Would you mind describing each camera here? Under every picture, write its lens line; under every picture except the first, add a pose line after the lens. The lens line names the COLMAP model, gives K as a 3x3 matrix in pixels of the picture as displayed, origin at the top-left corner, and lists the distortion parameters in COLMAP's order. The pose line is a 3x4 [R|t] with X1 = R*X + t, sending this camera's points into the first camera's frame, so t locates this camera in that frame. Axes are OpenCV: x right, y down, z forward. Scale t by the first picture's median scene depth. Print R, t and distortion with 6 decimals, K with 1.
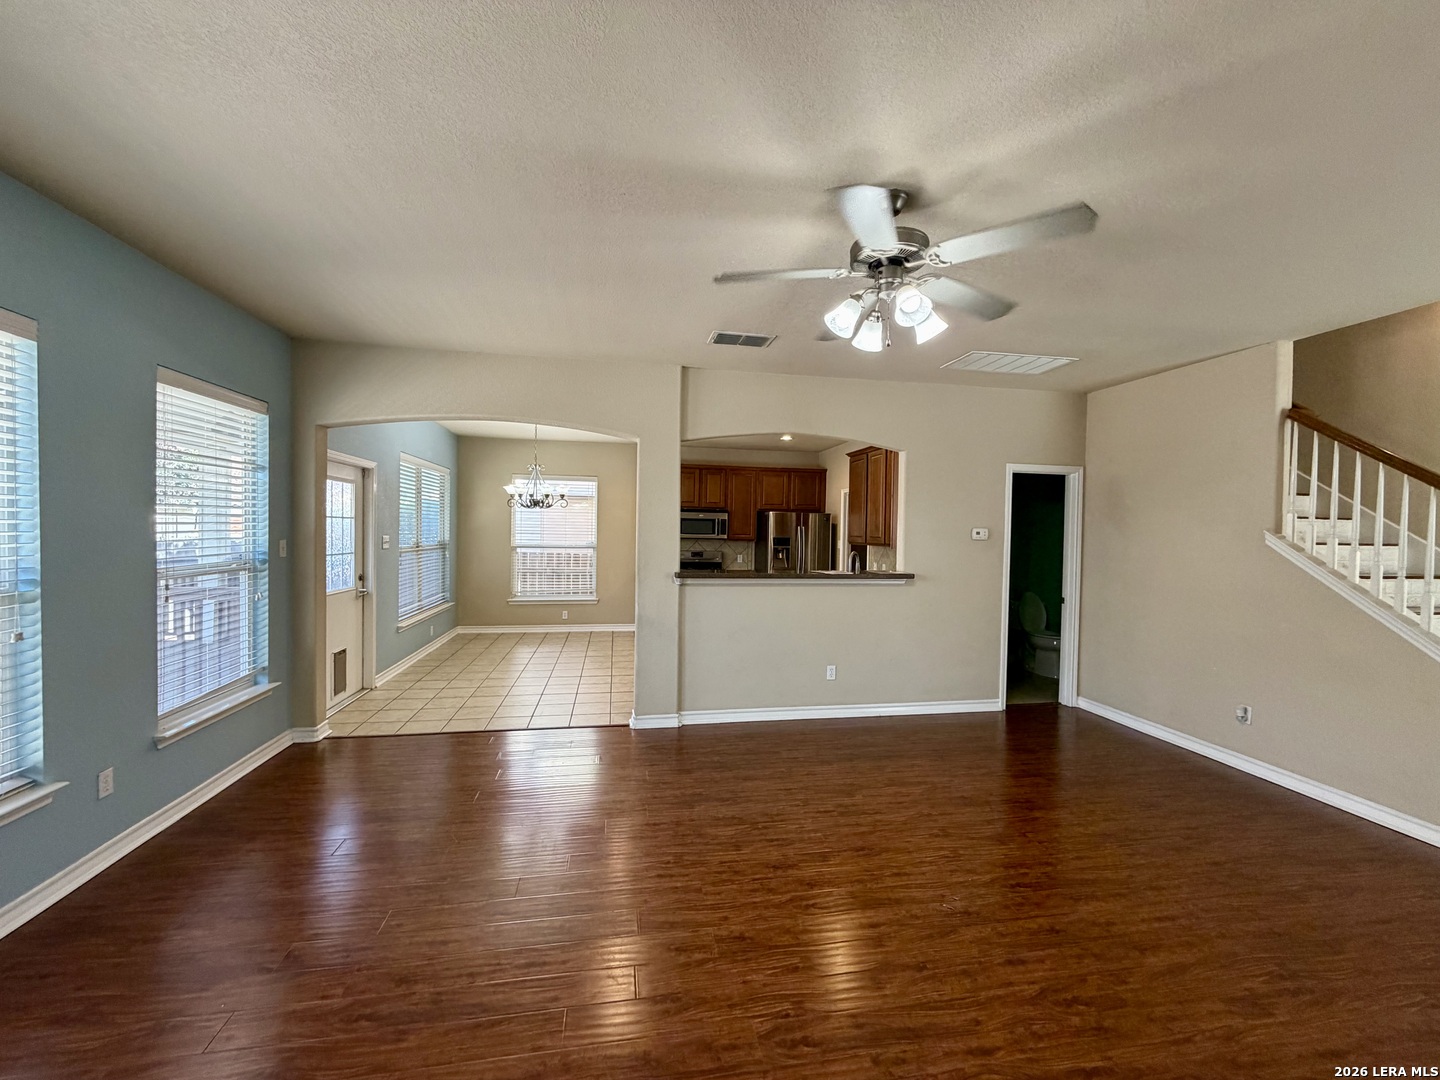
lens RADIAL K [[570.7, 0, 716.8], [0, 570.7, 542.6], [0, 0, 1]] dist [-0.001545, -0.000900]
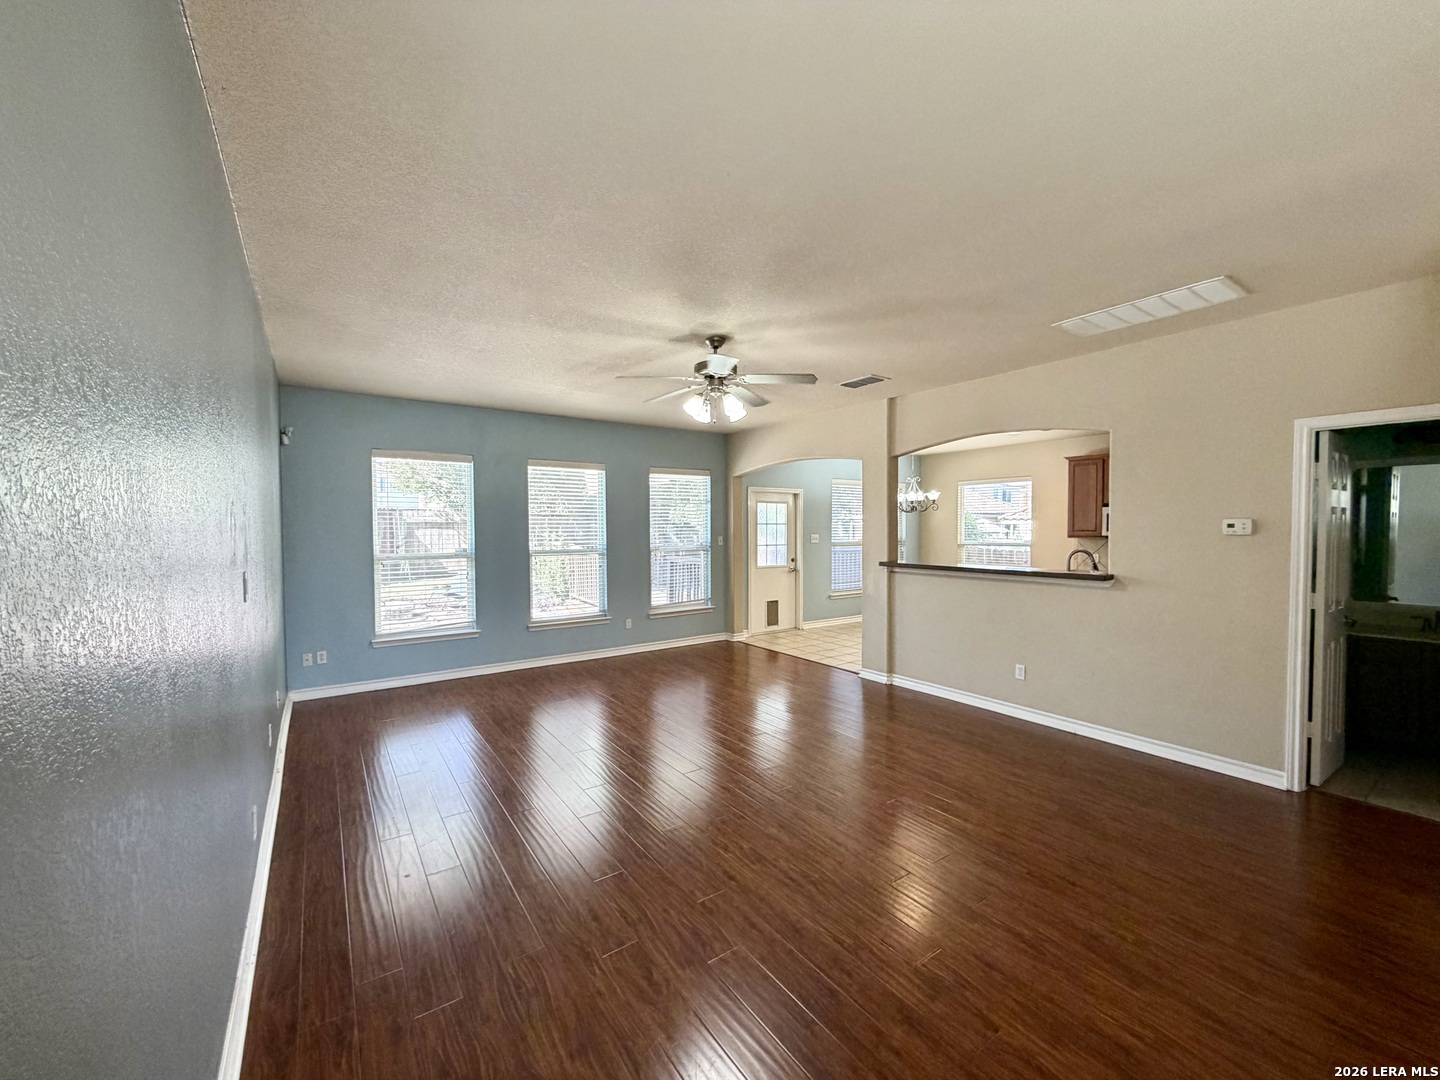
lens RADIAL K [[570.7, 0, 719.5], [0, 570.7, 536.7], [0, 0, 1]] dist [-0.001545, -0.000900]
pose [[0.423686, -0.002386, -0.905806, 0.947011], [-0.008455, 0.999943, -0.006589, 0.008640], [0.905770, 0.010451, 0.423641, 0.131540]]
